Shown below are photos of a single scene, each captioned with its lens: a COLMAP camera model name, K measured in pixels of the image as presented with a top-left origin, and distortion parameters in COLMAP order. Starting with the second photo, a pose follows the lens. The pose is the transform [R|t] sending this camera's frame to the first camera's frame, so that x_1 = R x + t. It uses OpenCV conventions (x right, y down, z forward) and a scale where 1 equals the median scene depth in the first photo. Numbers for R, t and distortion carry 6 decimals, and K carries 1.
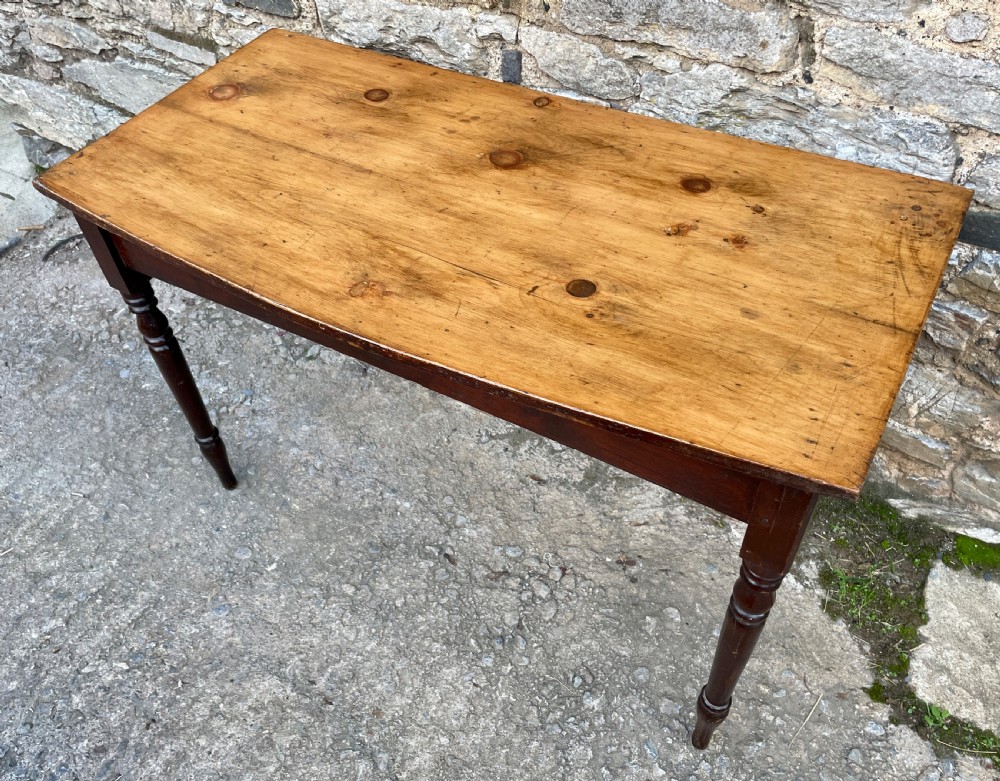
lens RADIAL K [[846.1, 0, 476.4], [0, 846.1, 370.1], [0, 0, 1]] dist [0.062684, -0.082882]
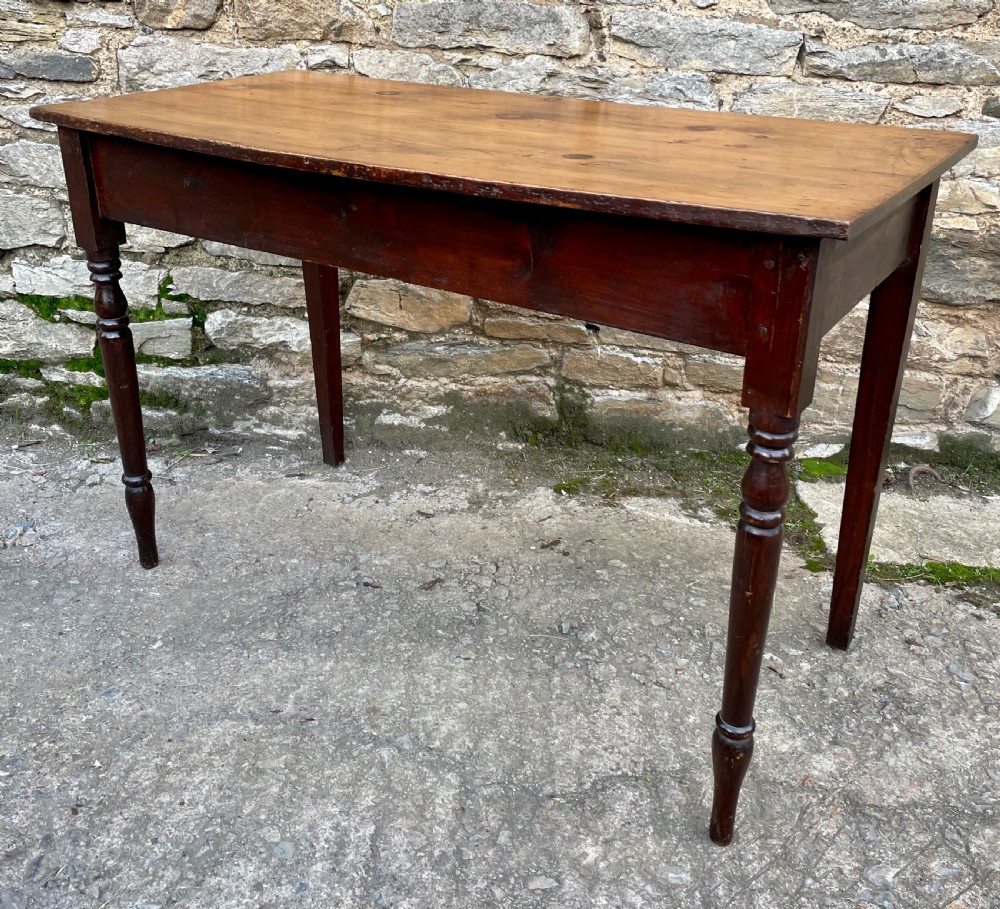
lens RADIAL K [[1042.2, 0, 492.4], [0, 1042.2, 356.9], [0, 0, 1]] dist [0.032931, 0.000000]
pose [[0.882354, -0.091927, 0.461520, -0.467371], [0.279491, 0.891394, -0.356792, 0.511211], [-0.378598, 0.443808, 0.812218, -0.015276]]
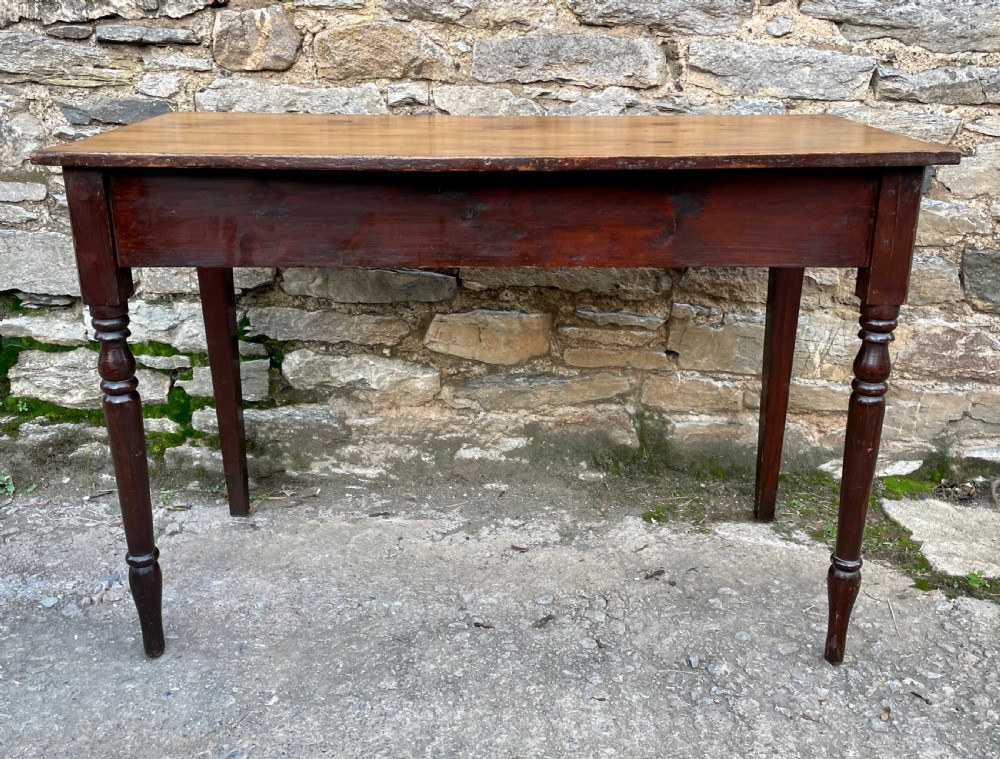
lens RADIAL K [[980.6, 0, 509.6], [0, 980.6, 337.0], [0, 0, 1]] dist [0.039135, 0.000000]
pose [[0.858342, -0.095731, 0.504068, -0.561340], [0.327858, 0.858034, -0.395331, 0.441681], [-0.394662, 0.504593, 0.767872, 0.120895]]
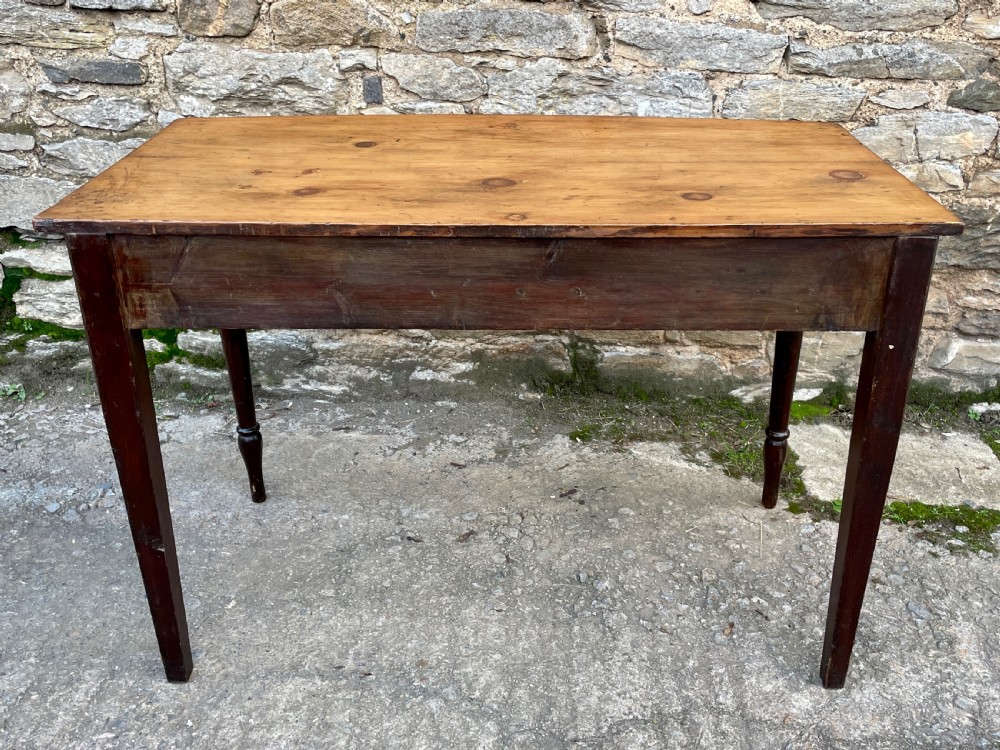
lens RADIAL K [[963.0, 0, 528.4], [0, 963.0, 309.5], [0, 0, 1]] dist [0.038434, 0.000000]
pose [[0.868867, -0.152624, 0.470932, -0.485774], [0.305495, 0.913857, -0.267465, 0.381390], [-0.389543, 0.376259, 0.840646, -0.126759]]
